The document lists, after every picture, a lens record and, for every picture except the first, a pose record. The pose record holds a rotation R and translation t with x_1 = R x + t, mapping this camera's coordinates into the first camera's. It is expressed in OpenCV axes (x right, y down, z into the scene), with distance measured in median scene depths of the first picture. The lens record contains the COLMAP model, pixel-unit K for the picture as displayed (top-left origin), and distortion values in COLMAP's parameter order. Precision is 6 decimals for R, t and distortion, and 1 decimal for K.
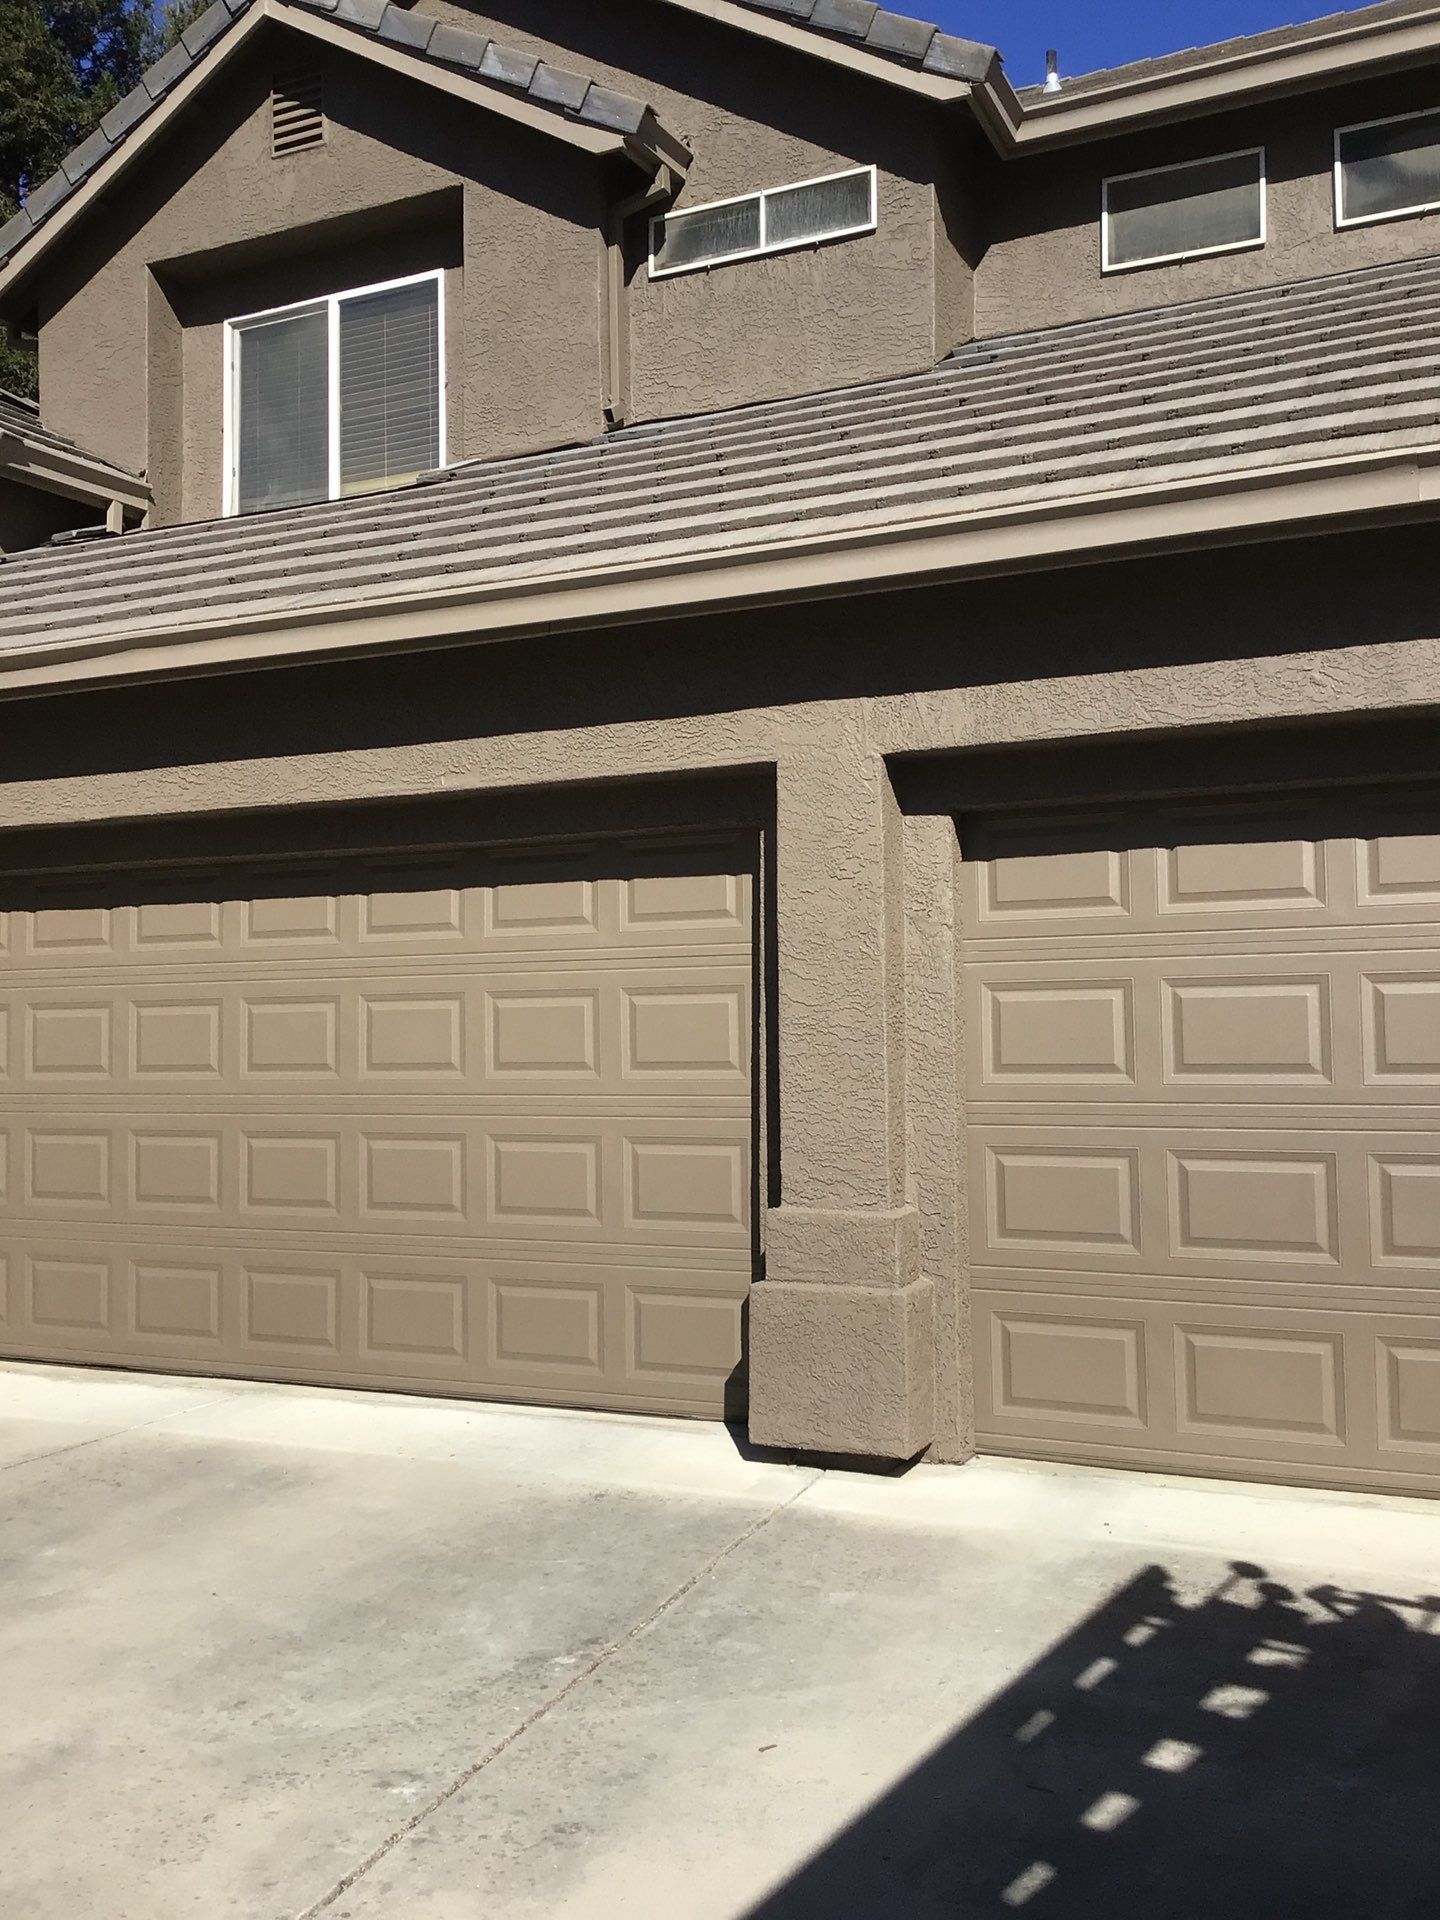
lens RADIAL K [[1666.4, 0, 720.0], [0, 1666.4, 960.0], [0, 0, 1]] dist [0.067697, -0.111031]
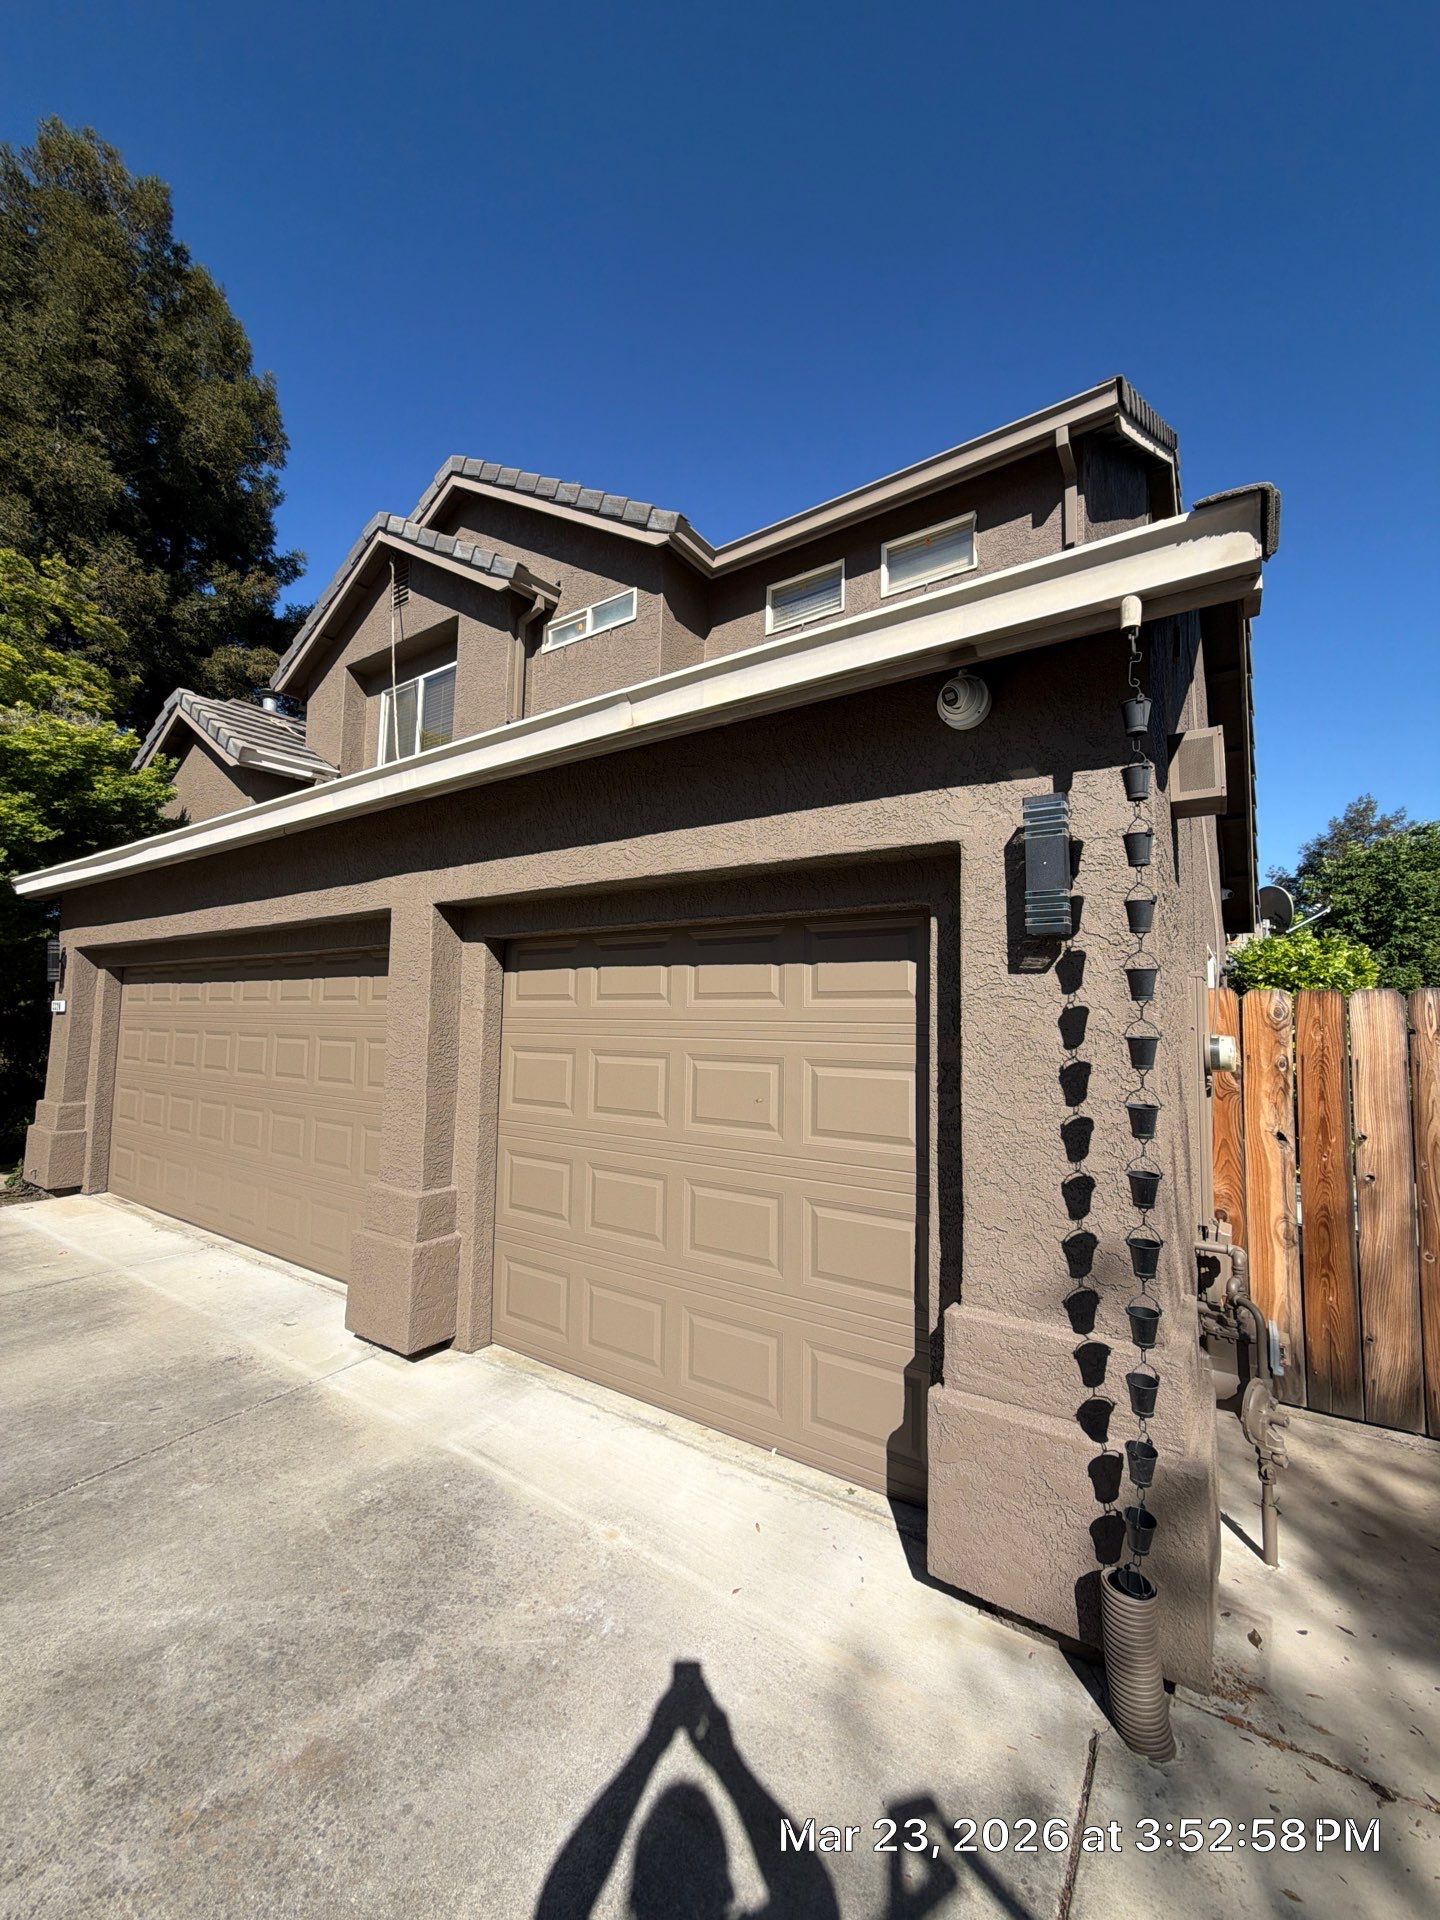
lens RADIAL K [[747.4, 0, 700.7], [0, 747.4, 965.1], [0, 0, 1]] dist [-0.002514, -0.000019]
pose [[0.986194, 0.012434, -0.165127, 0.306328], [-0.017788, 0.999362, -0.030985, -0.030109], [0.164636, 0.033495, 0.985785, 0.216080]]
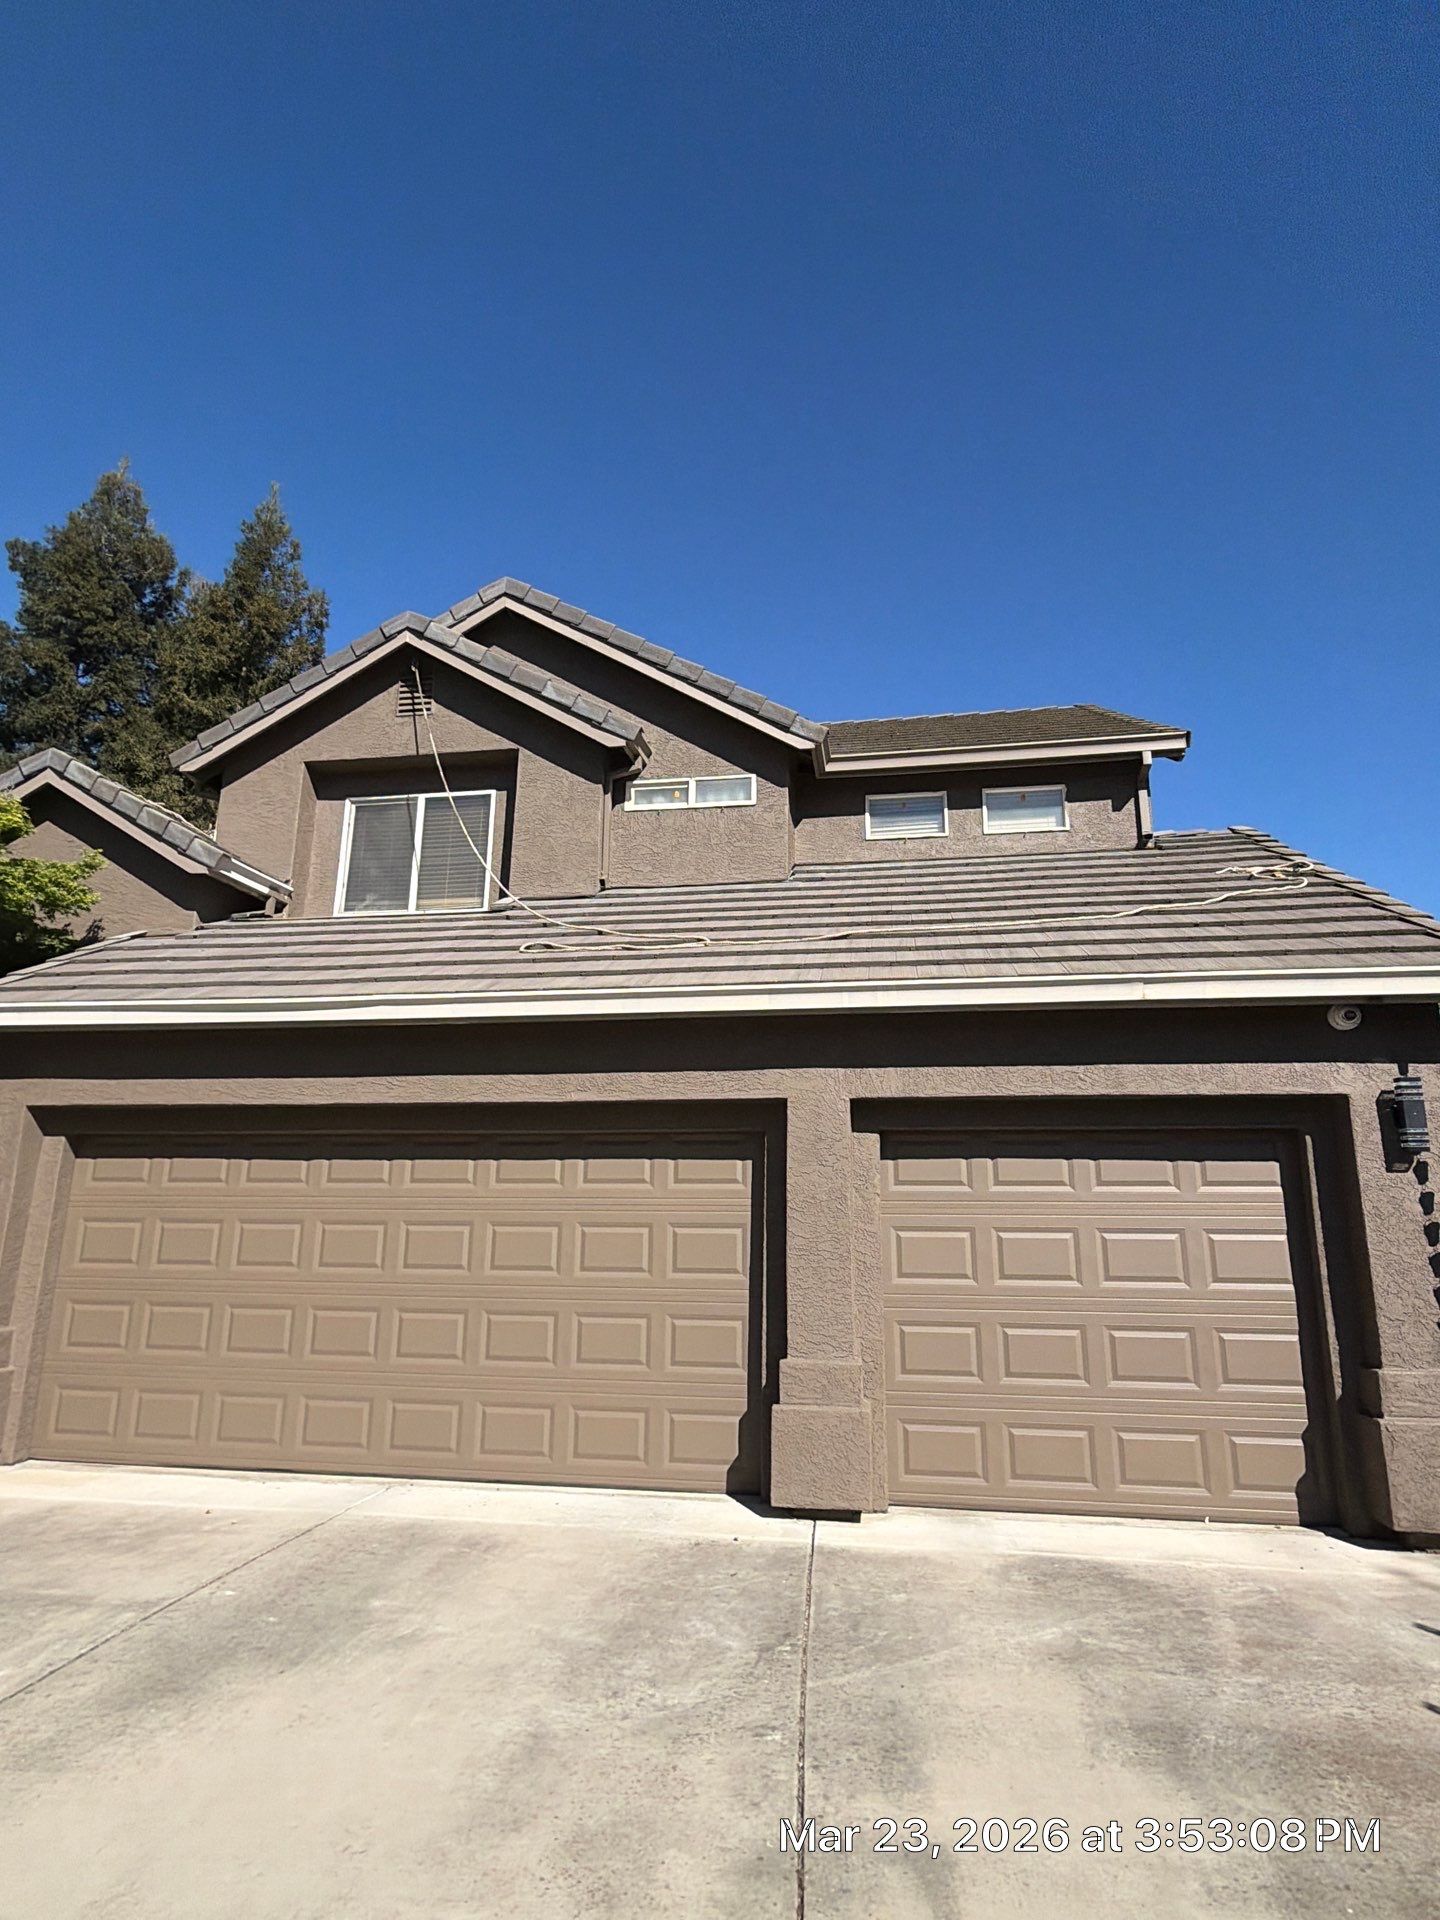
lens RADIAL K [[995.4, 0, 727.2], [0, 995.4, 993.2], [0, 0, 1]] dist [-0.003625, -0.000460]
pose [[0.964484, 0.076648, 0.252775, -0.206067], [-0.029424, 0.982193, -0.185557, -0.019735], [-0.262497, 0.171529, 0.949565, -0.014241]]
